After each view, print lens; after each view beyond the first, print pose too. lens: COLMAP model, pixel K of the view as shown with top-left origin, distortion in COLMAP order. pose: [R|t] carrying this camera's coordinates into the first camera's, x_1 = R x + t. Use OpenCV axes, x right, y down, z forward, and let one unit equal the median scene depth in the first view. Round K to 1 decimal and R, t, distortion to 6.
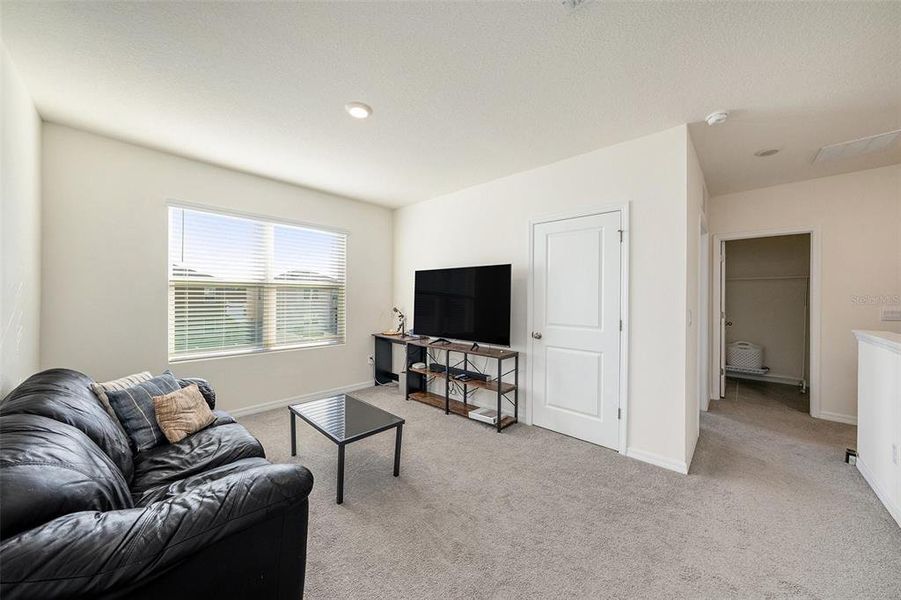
lens RADIAL K [[318.5, 0, 452.0], [0, 318.5, 294.4], [0, 0, 1]] dist [-0.035113, 0.008317]
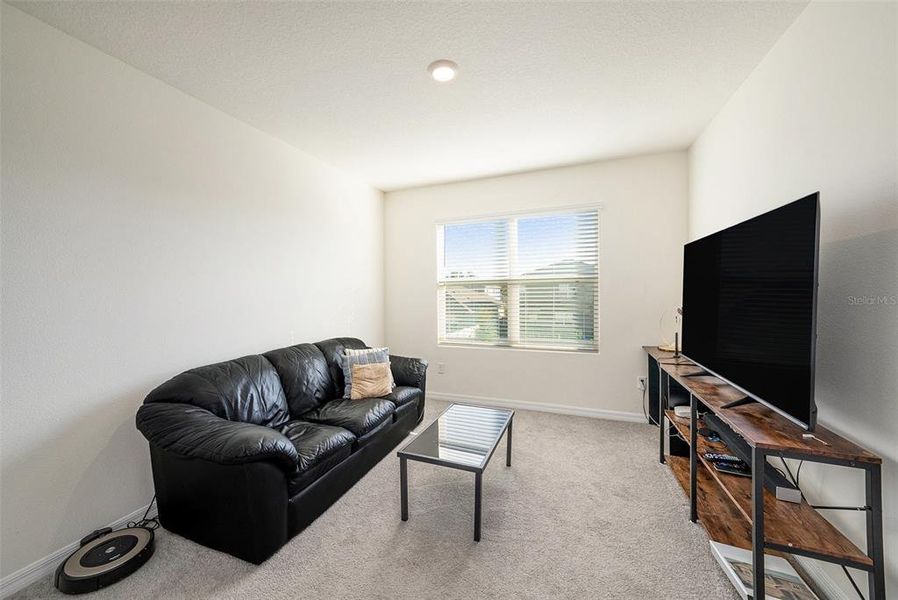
lens RADIAL K [[341.1, 0, 446.7], [0, 341.1, 291.0], [0, 0, 1]] dist [0.001081, 0.000106]
pose [[0.344799, -0.015700, -0.938545, 0.355628], [0.022961, 0.999702, -0.008287, 0.004166], [0.938396, -0.018693, 0.345056, 0.437821]]
